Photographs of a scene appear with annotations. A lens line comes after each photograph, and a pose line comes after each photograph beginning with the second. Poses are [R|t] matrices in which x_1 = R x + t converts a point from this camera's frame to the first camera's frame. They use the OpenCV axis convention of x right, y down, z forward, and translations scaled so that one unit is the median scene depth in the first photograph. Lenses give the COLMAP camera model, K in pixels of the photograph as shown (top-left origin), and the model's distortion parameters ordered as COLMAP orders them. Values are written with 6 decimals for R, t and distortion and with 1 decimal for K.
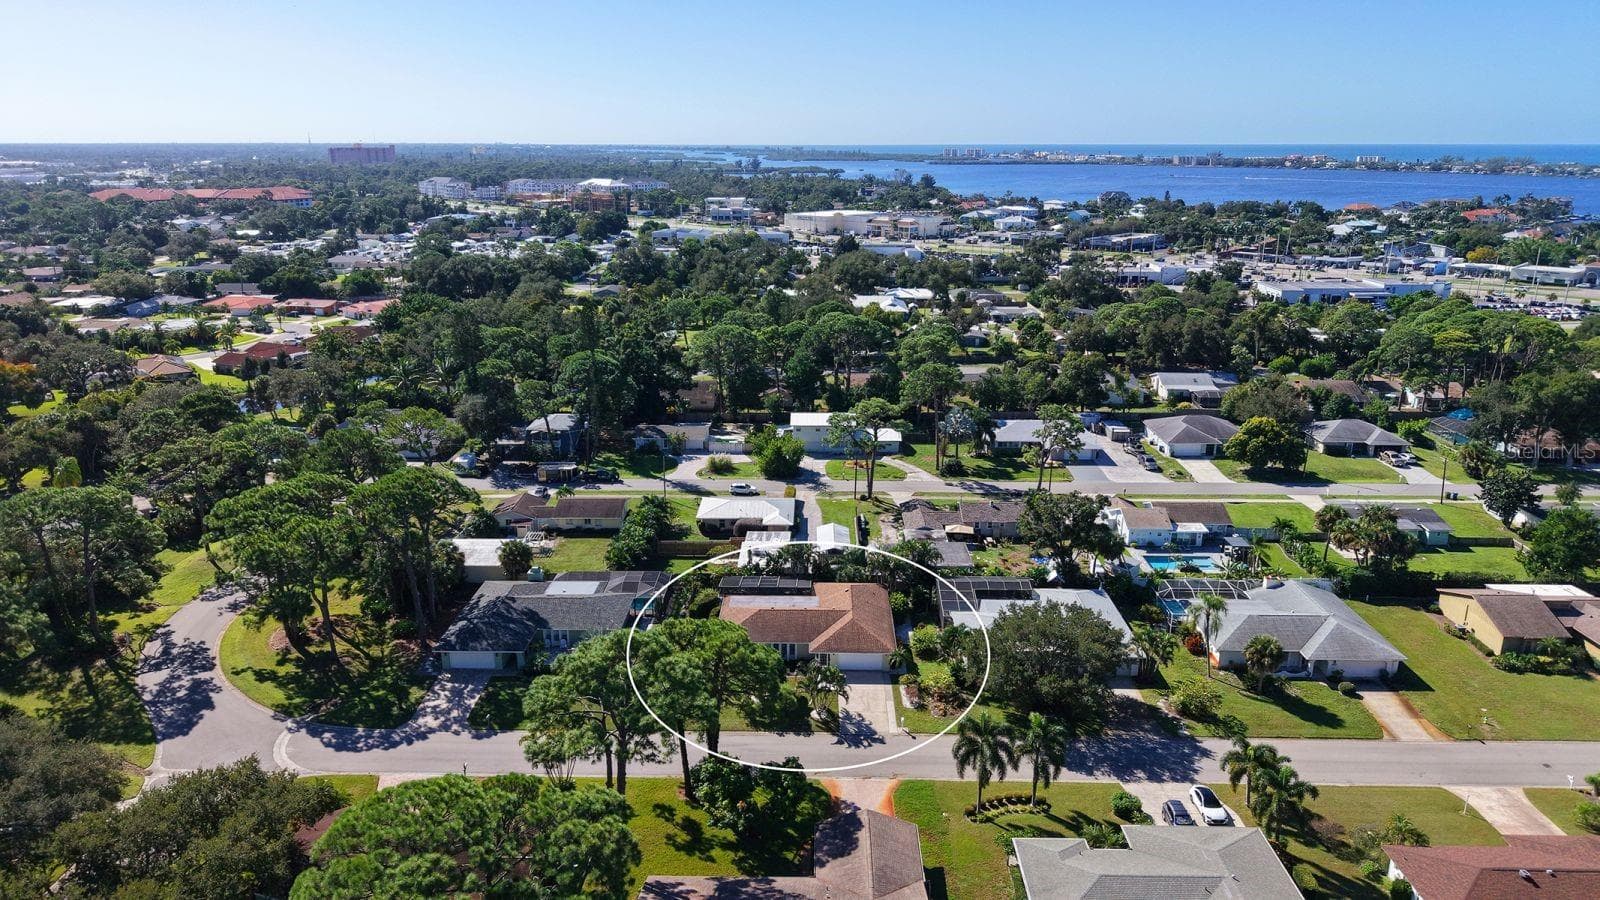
lens RADIAL K [[1075.1, 0, 790.6], [0, 1075.1, 451.2], [0, 0, 1]] dist [0.028098, -0.025466]
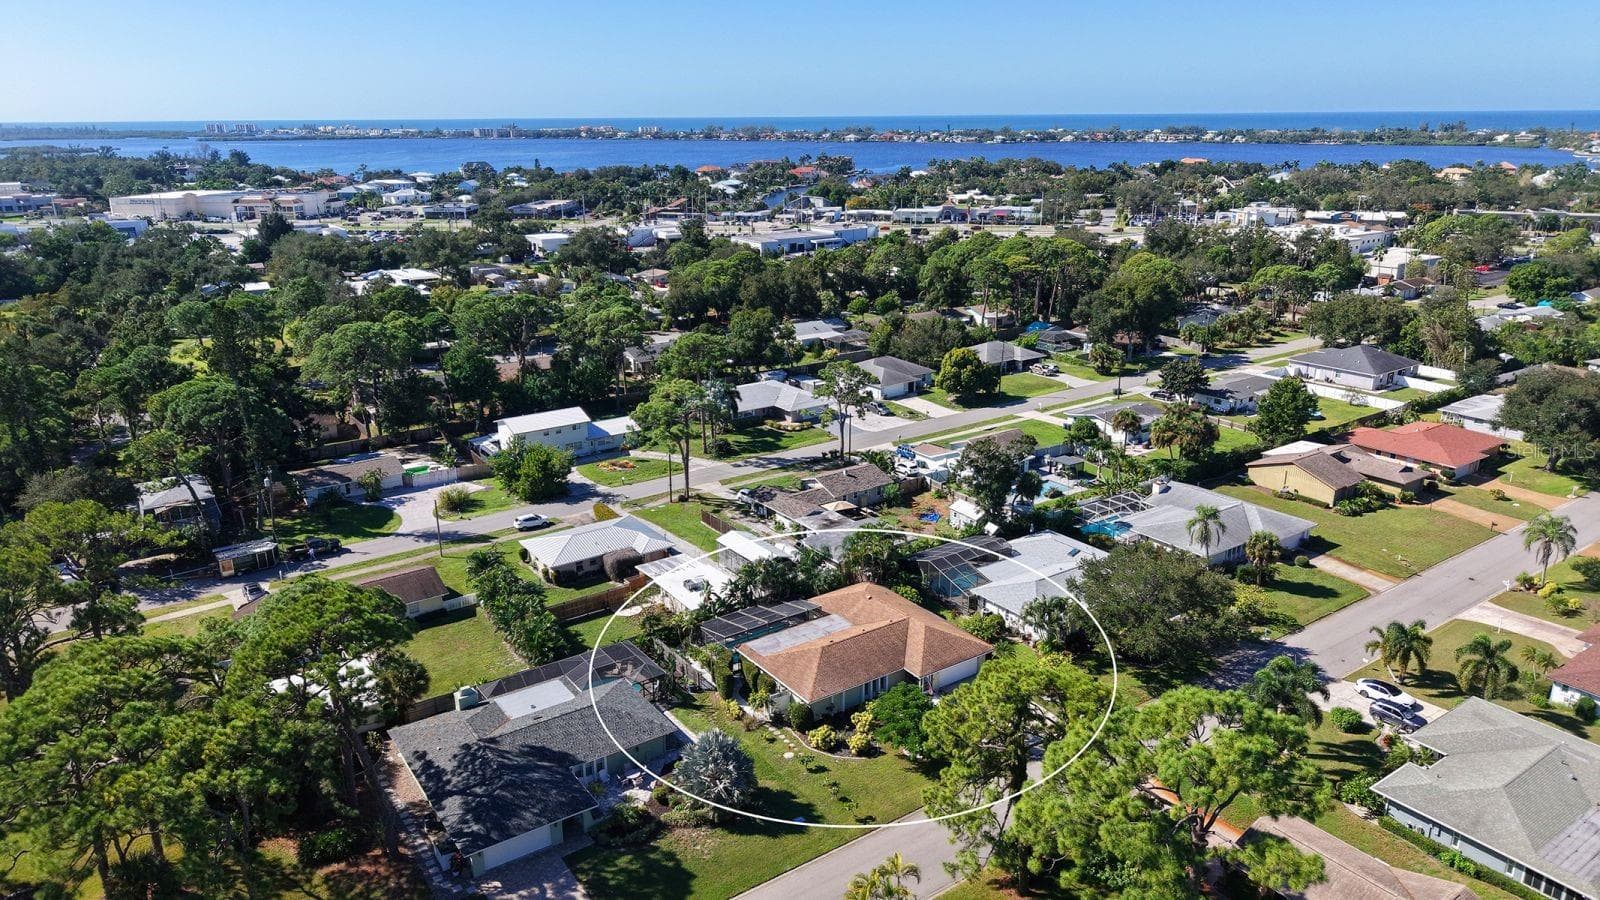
lens RADIAL K [[1075.1, 0, 800.9], [0, 1075.1, 461.0], [0, 0, 1]] dist [0.028098, -0.025466]
pose [[0.803752, -0.188630, 0.564270, -0.283510], [0.171984, 0.981584, 0.083158, -0.034839], [-0.569565, 0.030207, 0.821391, 0.214787]]
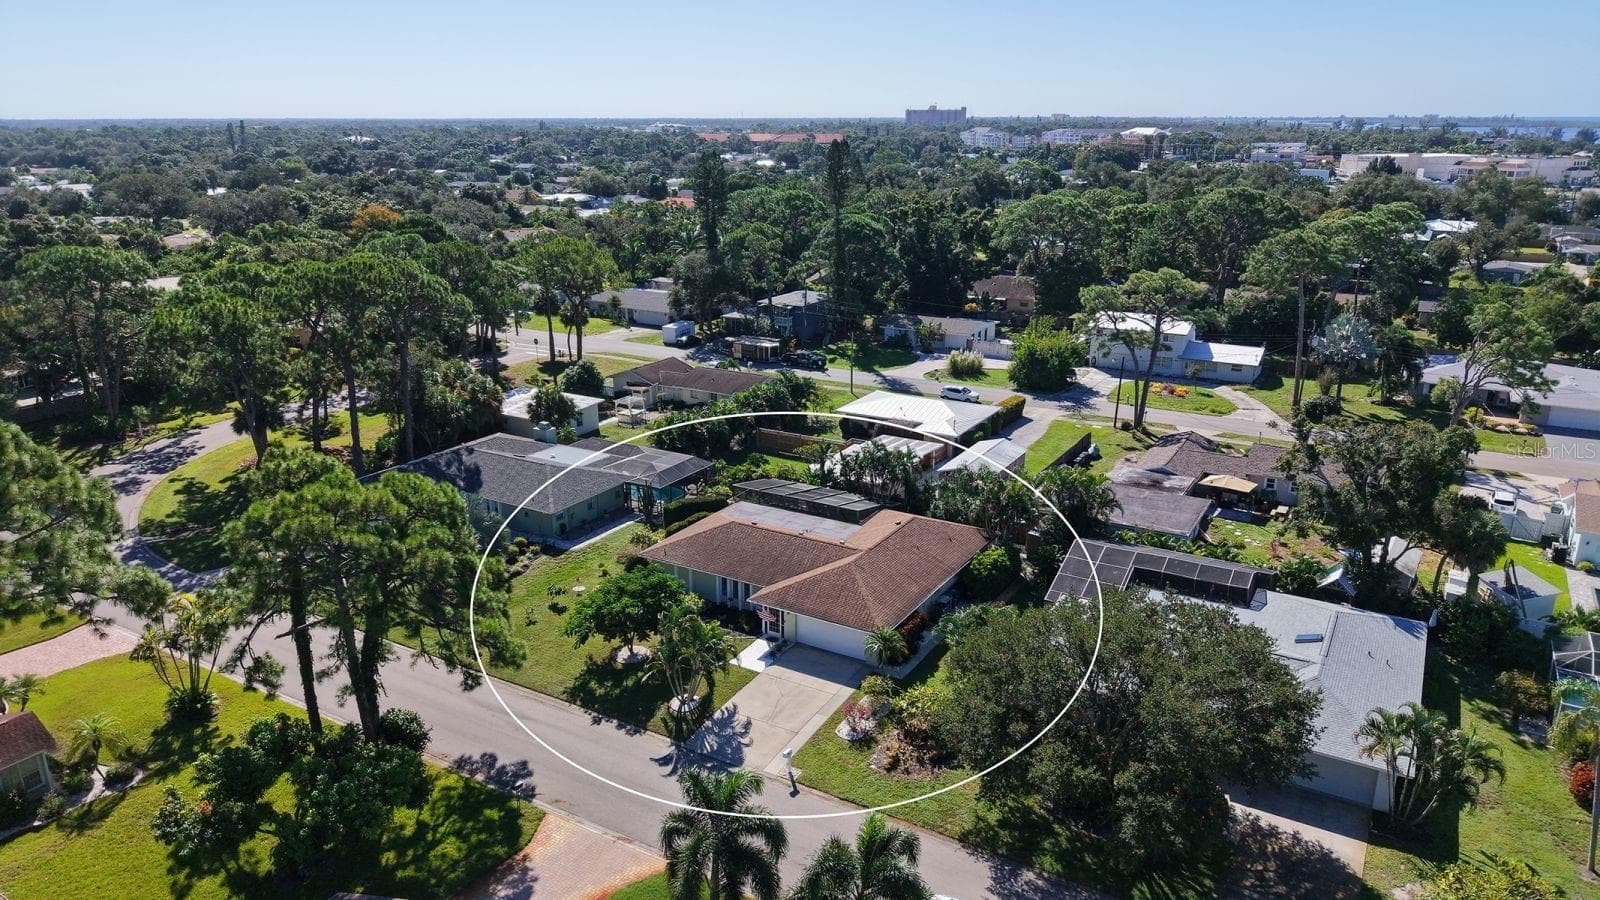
lens RADIAL K [[1075.1, 0, 803.1], [0, 1075.1, 451.8], [0, 0, 1]] dist [0.028098, -0.025466]
pose [[0.871046, 0.143648, -0.469727, 0.175502], [-0.134851, 0.989473, 0.052531, 0.043358], [0.472328, 0.017586, 0.881248, 0.295422]]
